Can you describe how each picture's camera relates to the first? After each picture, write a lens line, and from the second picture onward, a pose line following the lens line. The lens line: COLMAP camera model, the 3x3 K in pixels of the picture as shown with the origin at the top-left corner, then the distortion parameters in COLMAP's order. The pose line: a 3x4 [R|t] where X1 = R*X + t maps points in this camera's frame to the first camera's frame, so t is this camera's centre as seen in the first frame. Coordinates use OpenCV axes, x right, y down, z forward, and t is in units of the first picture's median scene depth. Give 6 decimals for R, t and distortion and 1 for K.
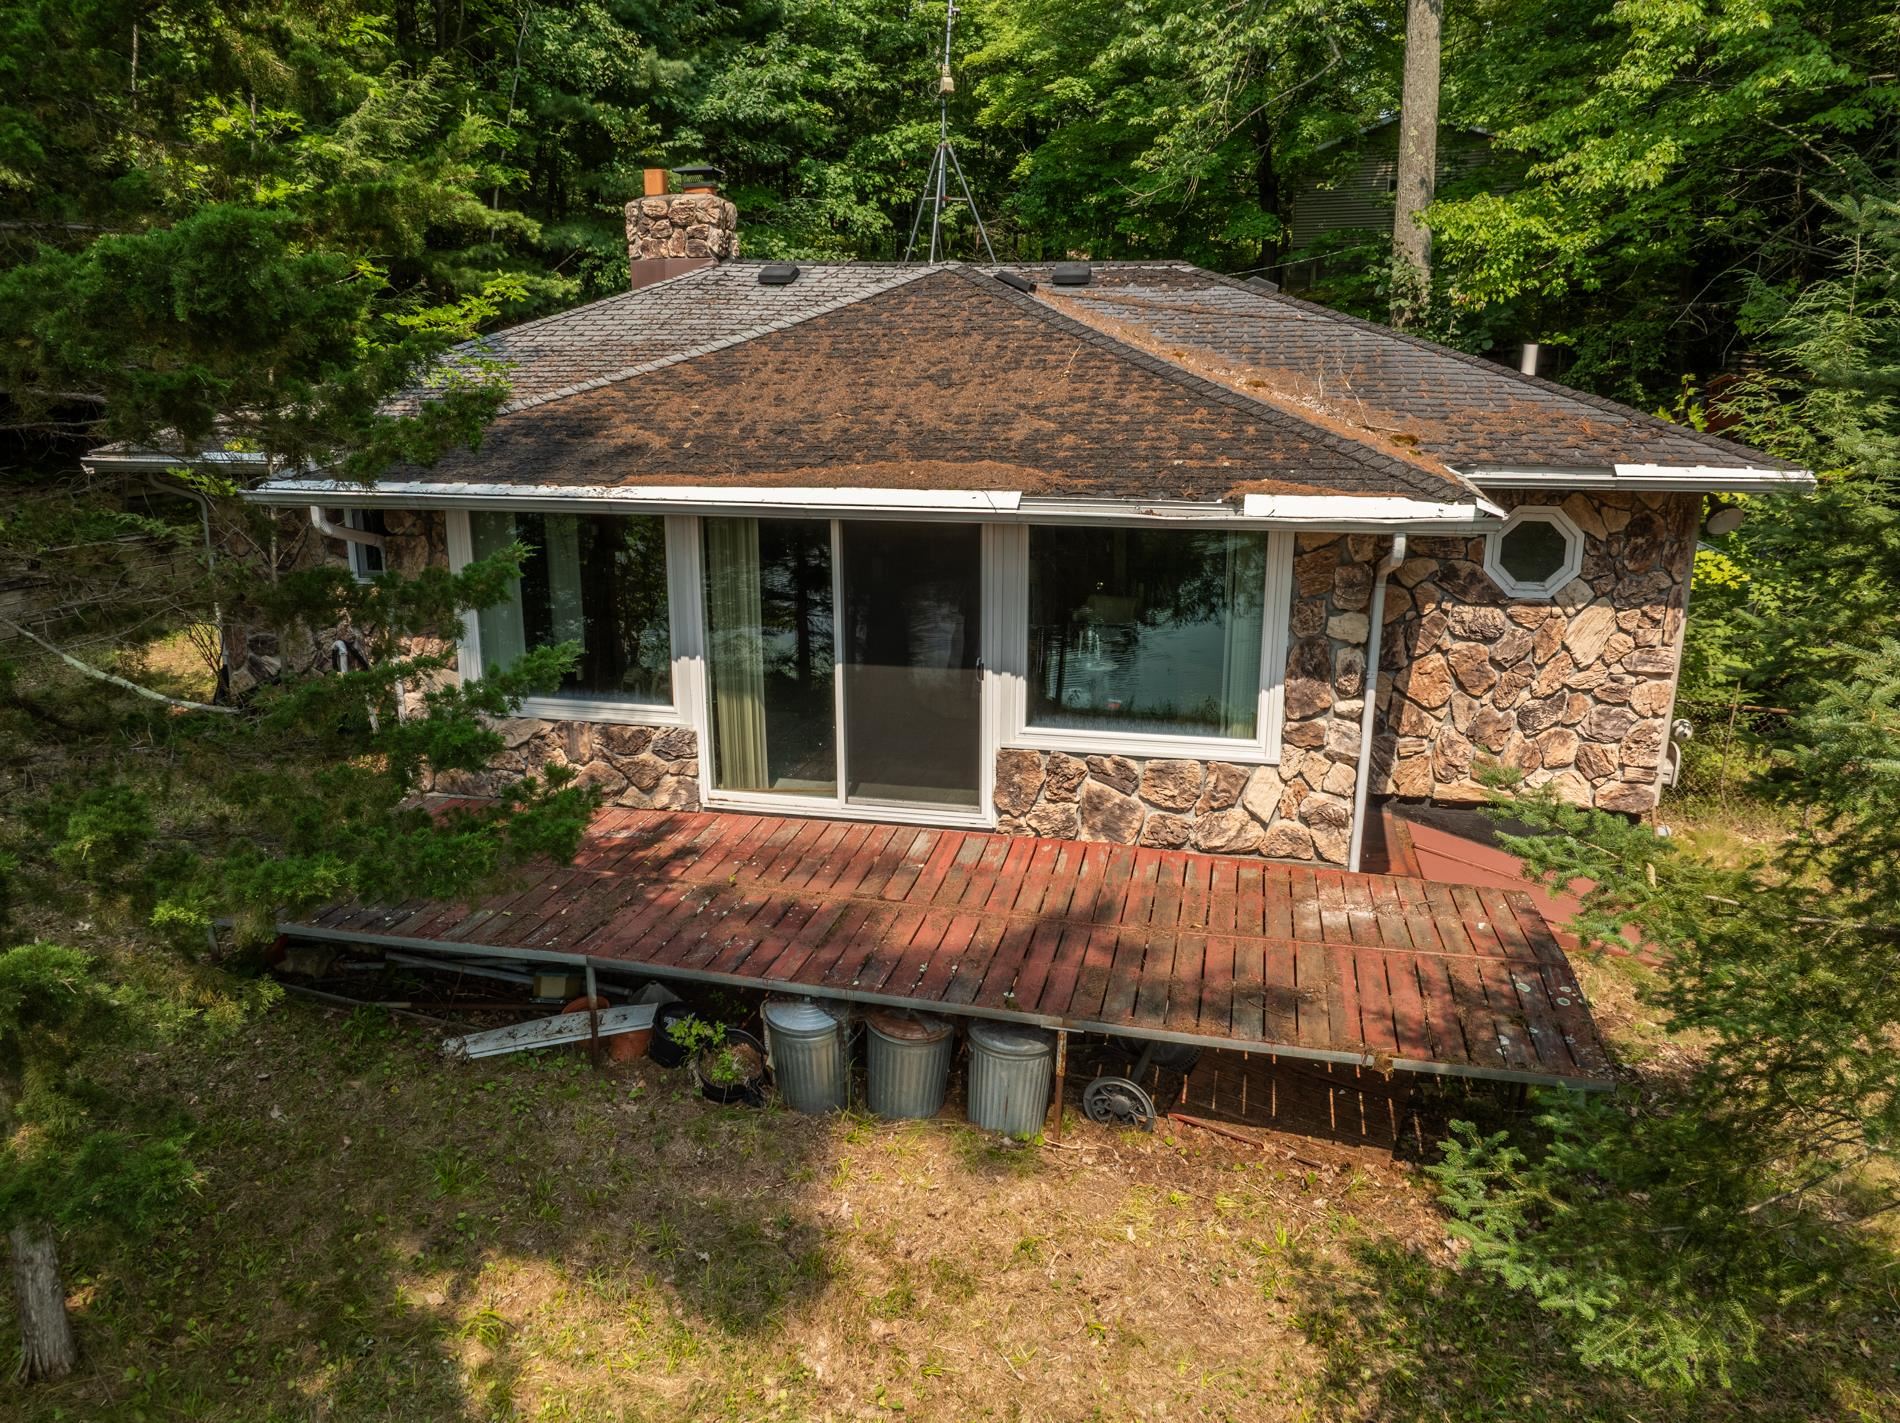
lens RADIAL K [[1329.2, 0, 948.3], [0, 1329.2, 709.6], [0, 0, 1]] dist [0.000473, -0.000008]
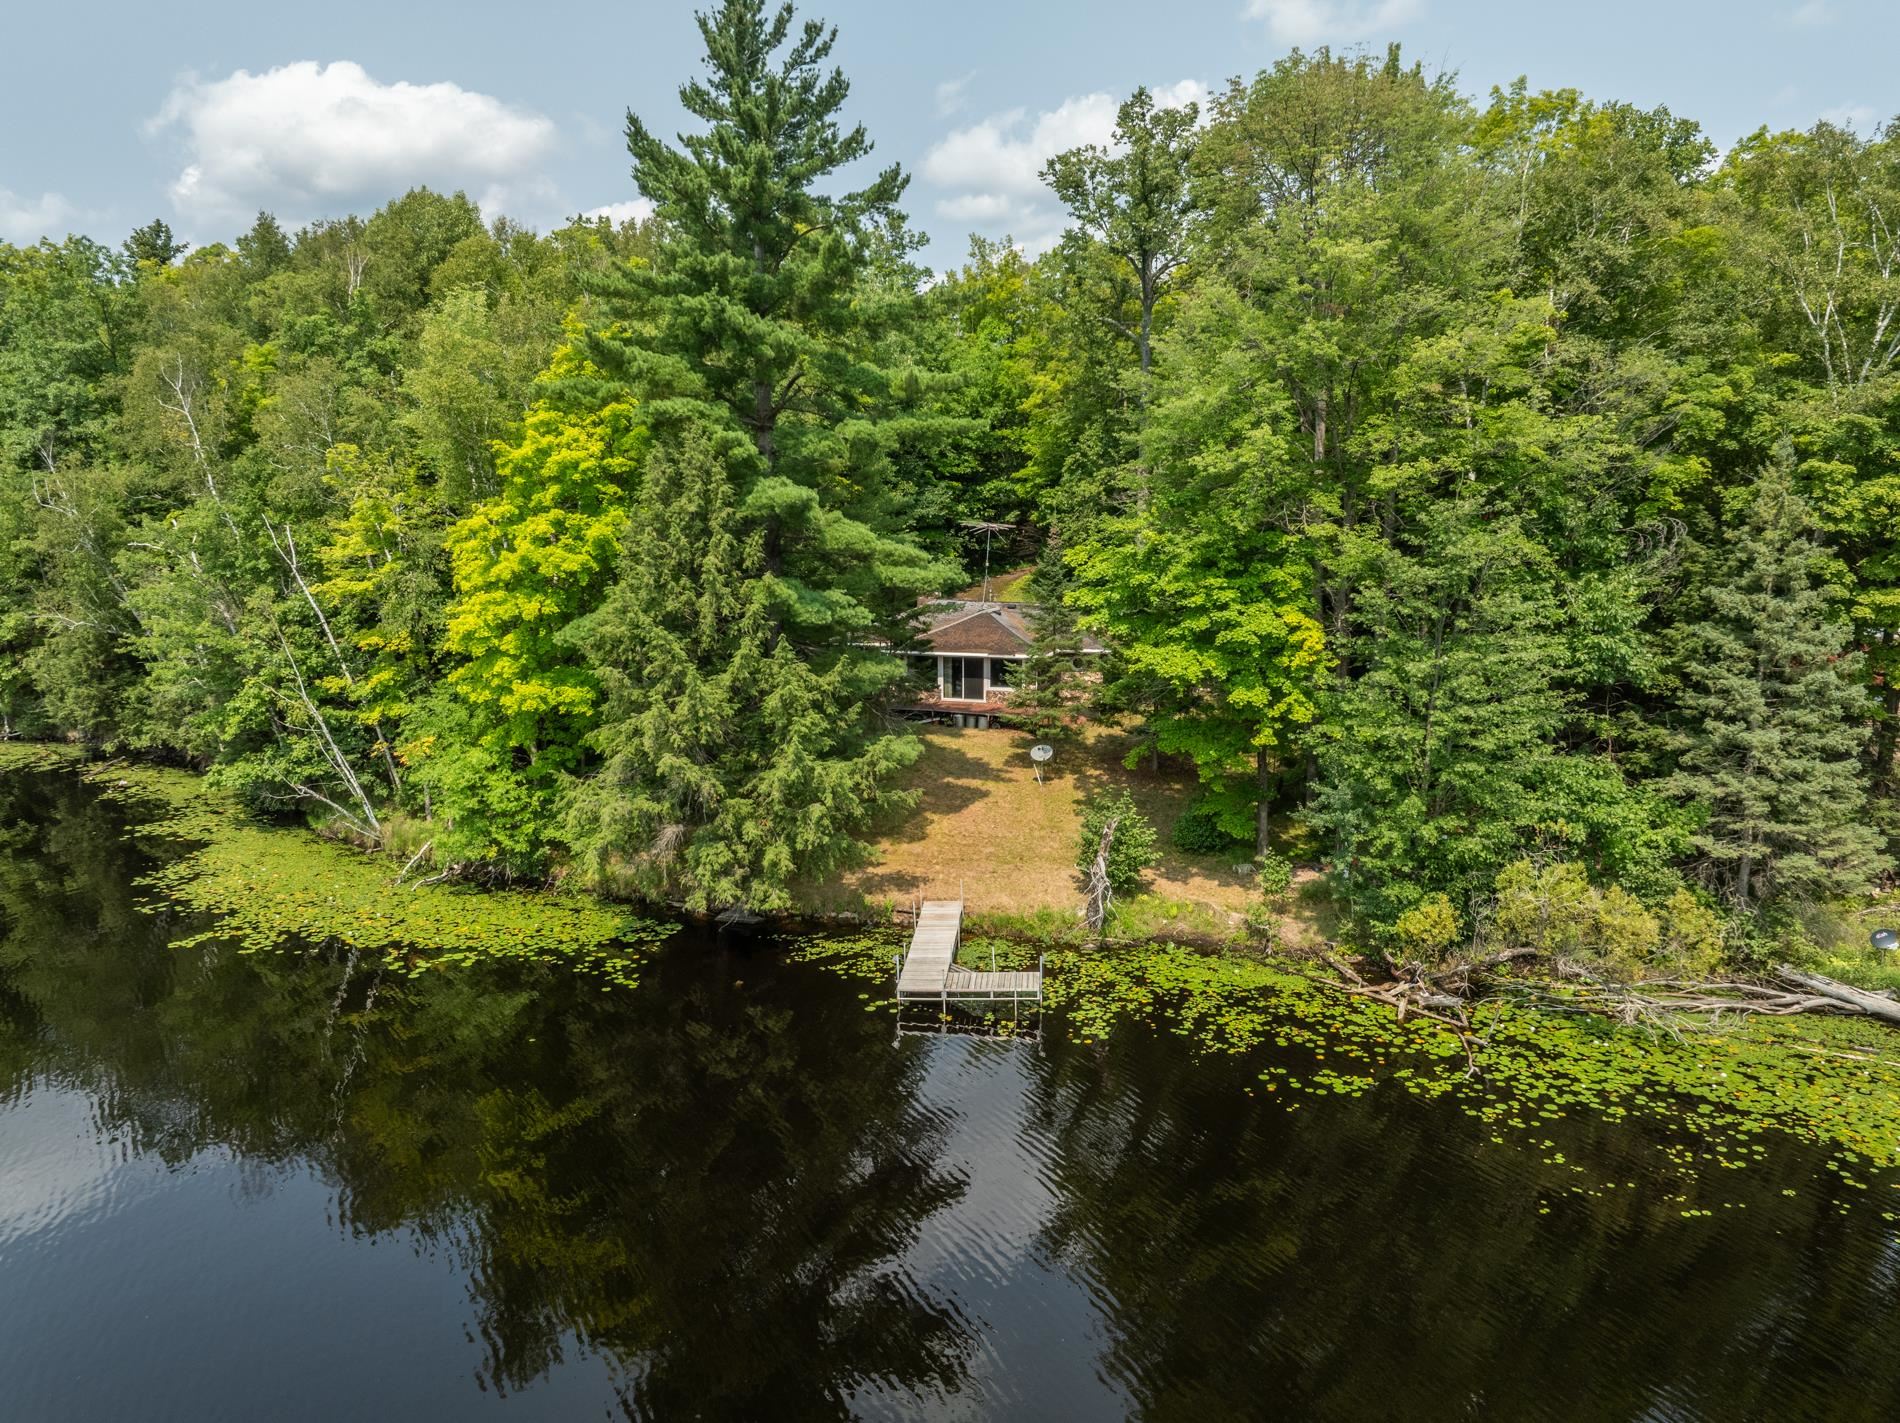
lens RADIAL K [[1329.2, 0, 950.3], [0, 1329.2, 711.9], [0, 0, 1]] dist [0.000473, -0.000008]
pose [[0.997551, 0.023337, -0.065932, 0.327573], [-0.031349, 0.991882, -0.123237, 1.045719], [0.062521, 0.125002, 0.990185, -6.141428]]
